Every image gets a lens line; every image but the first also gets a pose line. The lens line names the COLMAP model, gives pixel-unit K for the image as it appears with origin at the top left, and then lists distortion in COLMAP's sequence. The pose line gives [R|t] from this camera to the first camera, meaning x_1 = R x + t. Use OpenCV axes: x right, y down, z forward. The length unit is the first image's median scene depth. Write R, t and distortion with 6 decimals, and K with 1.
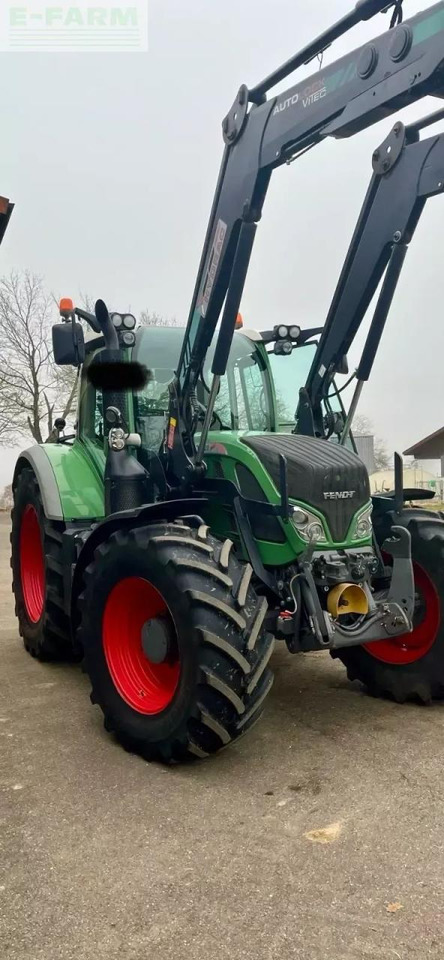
lens RADIAL K [[717.4, 0, 216.3], [0, 717.4, 470.1], [0, 0, 1]] dist [0.037506, -0.020948]
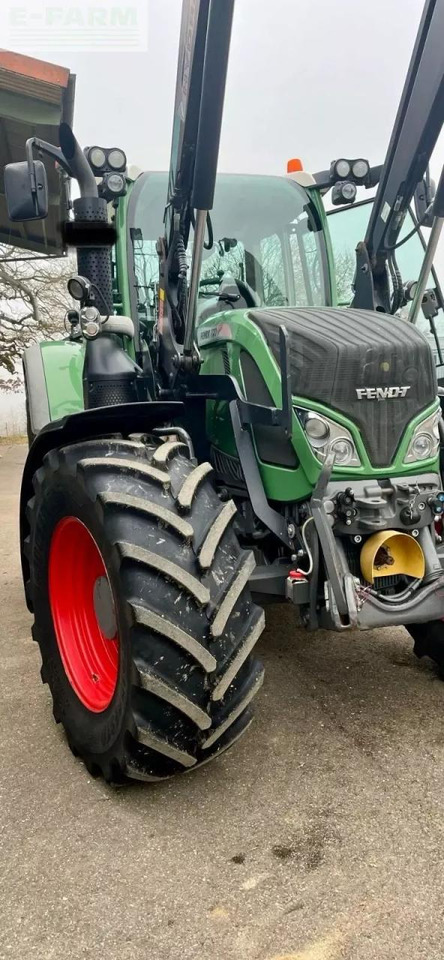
lens RADIAL K [[717.4, 0, 221.6], [0, 717.4, 479.2], [0, 0, 1]] dist [0.037506, -0.020948]
pose [[0.985526, 0.006657, -0.169393, 0.140798], [0.014746, 0.992075, 0.124781, 0.029603], [0.168881, -0.125473, 0.977617, 0.353293]]
